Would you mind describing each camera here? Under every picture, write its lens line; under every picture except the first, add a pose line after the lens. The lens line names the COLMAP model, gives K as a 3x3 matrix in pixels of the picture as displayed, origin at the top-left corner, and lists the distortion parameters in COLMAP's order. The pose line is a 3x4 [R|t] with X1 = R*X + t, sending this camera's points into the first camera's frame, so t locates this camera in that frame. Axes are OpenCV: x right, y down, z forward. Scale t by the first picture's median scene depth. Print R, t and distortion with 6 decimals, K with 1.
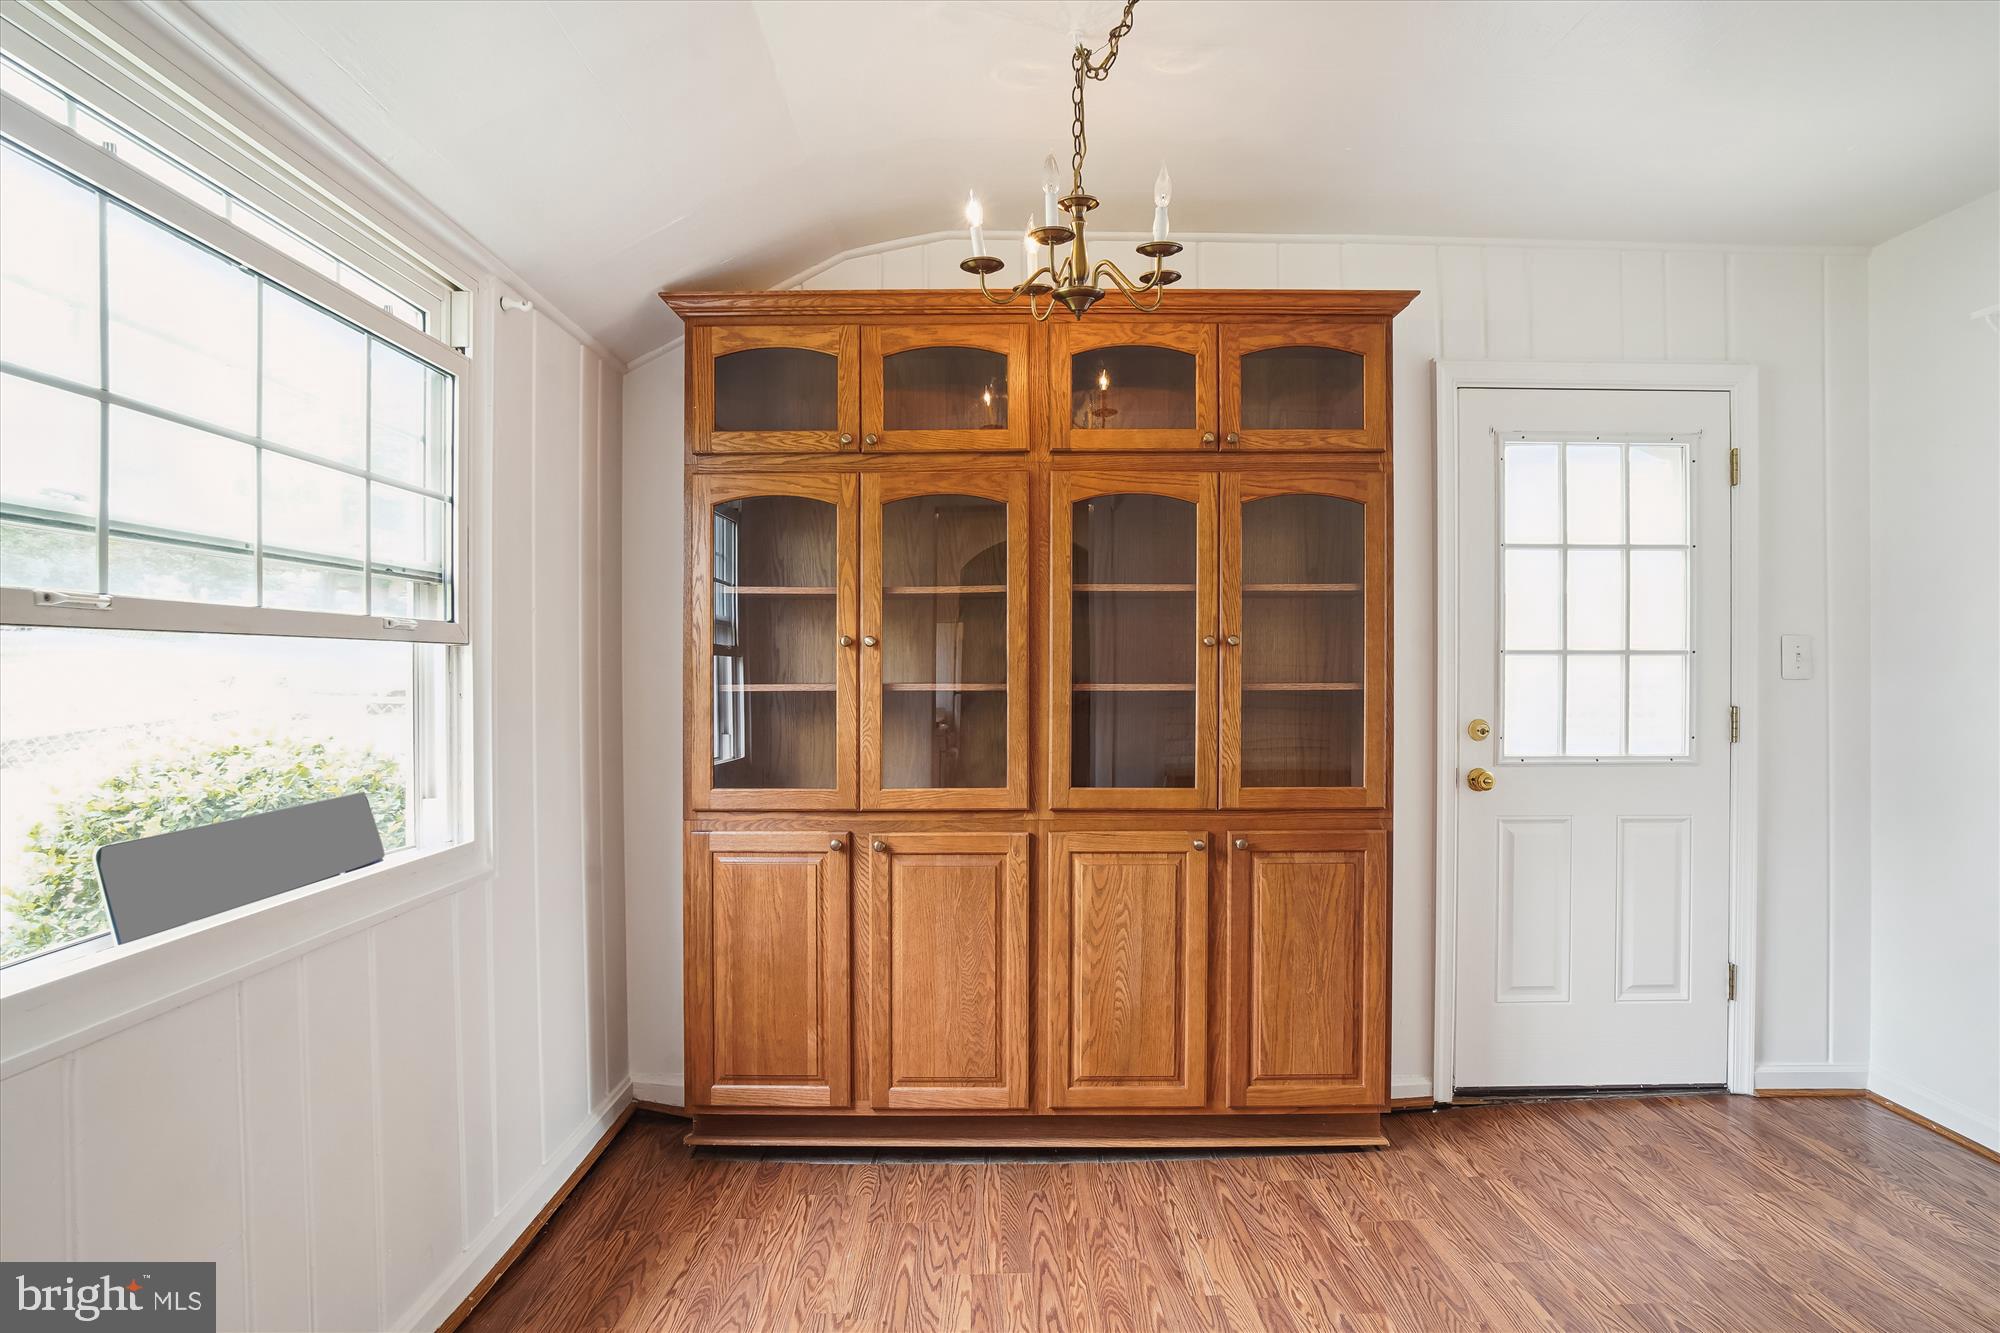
lens RADIAL K [[1066.4, 0, 991.2], [0, 1066.4, 648.6], [0, 0, 1]] dist [-0.048176, 0.025072]
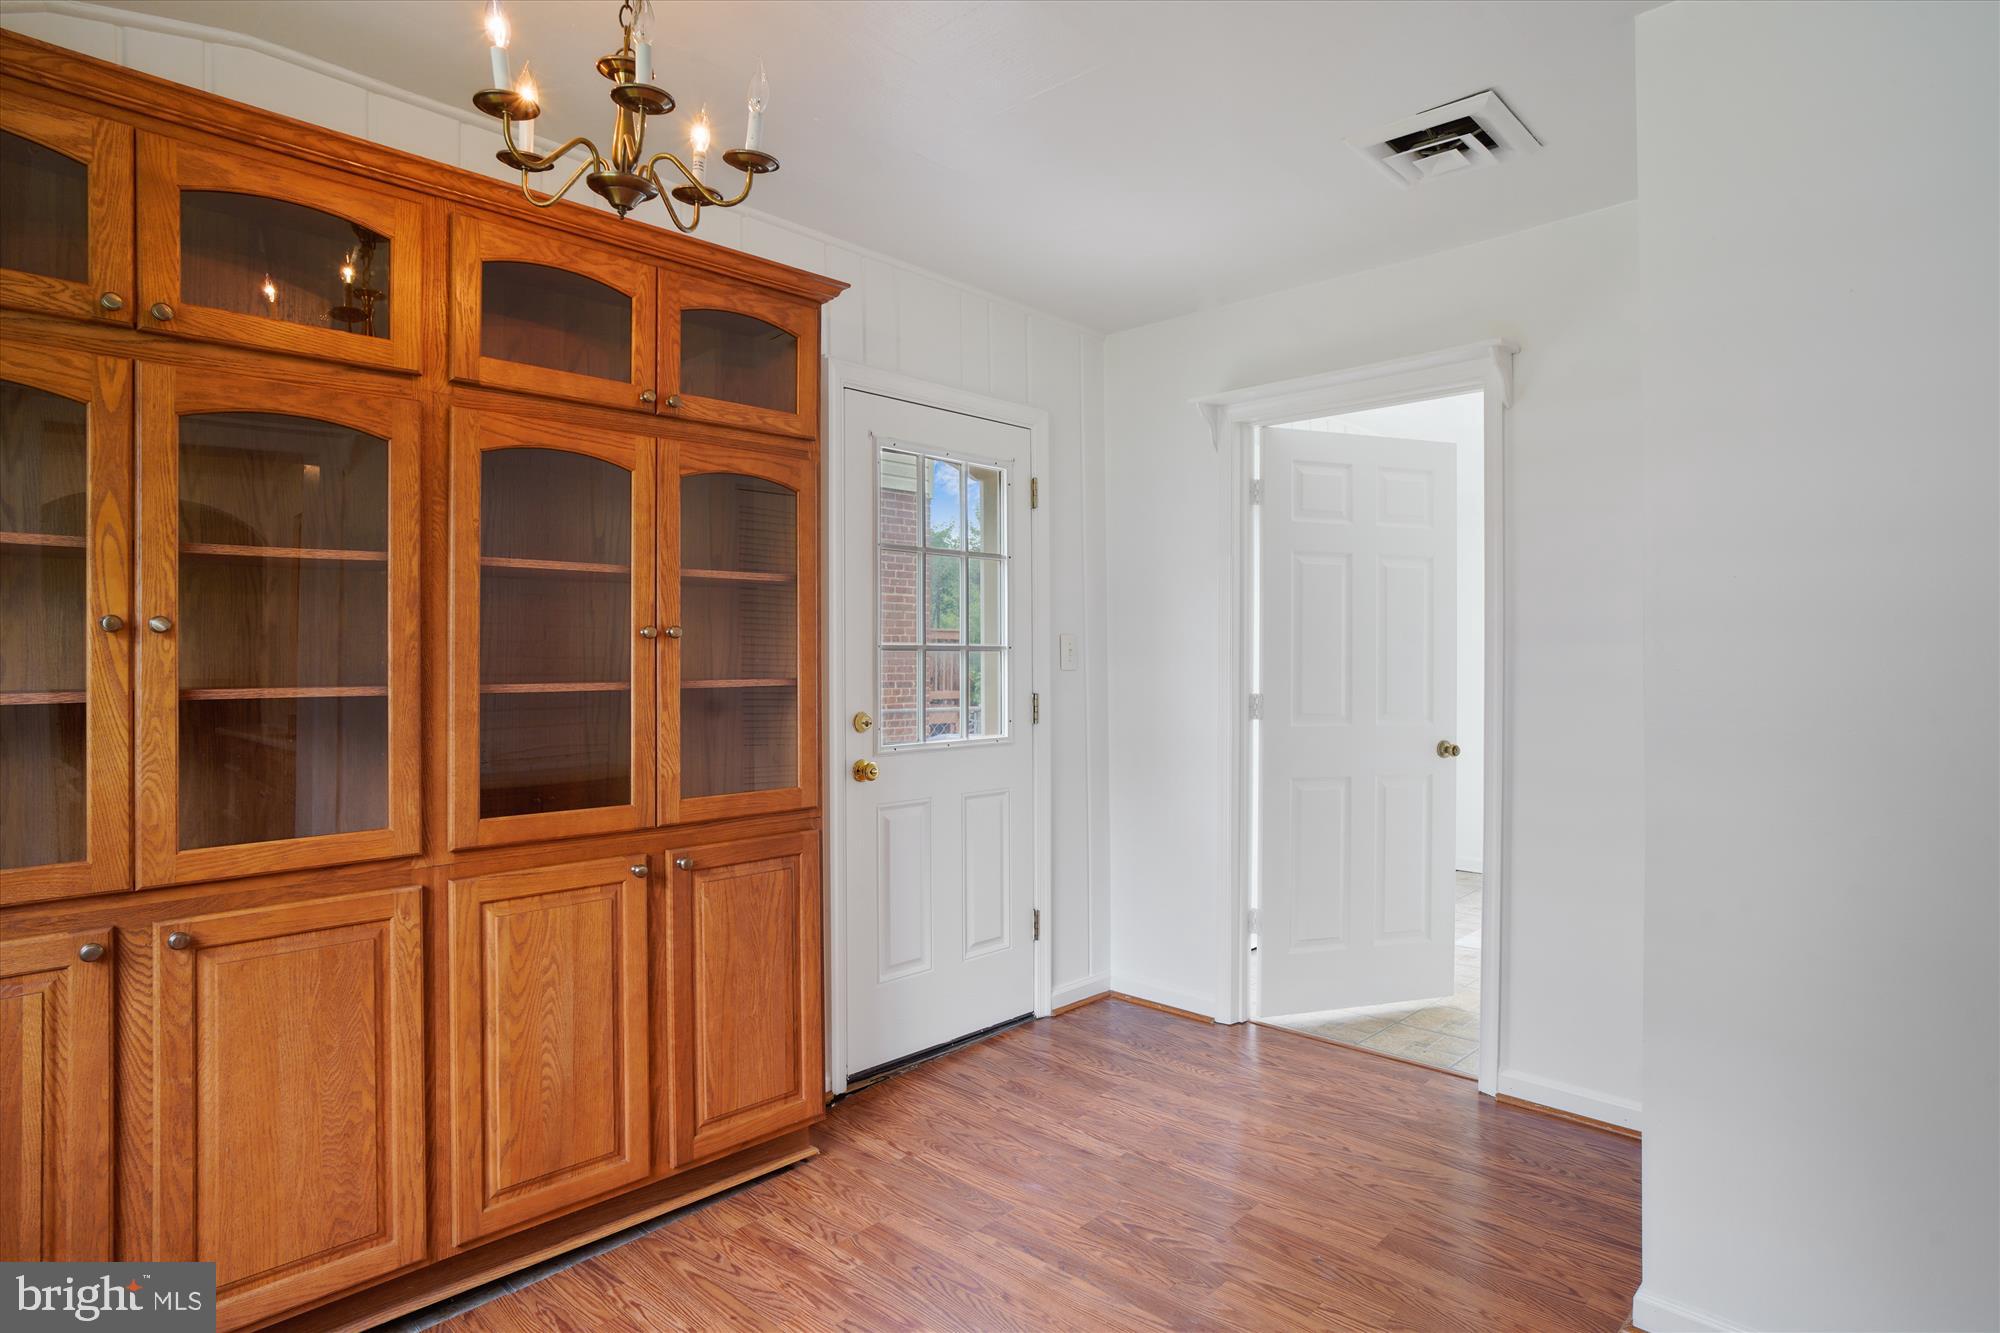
lens RADIAL K [[1066.4, 0, 1001.9], [0, 1066.4, 636.0], [0, 0, 1]] dist [-0.048176, 0.025072]
pose [[0.703542, 0.013260, 0.710530, -0.202754], [-0.009852, 0.999912, -0.008905, 0.000788], [-0.710585, -0.000735, 0.703611, 0.193126]]
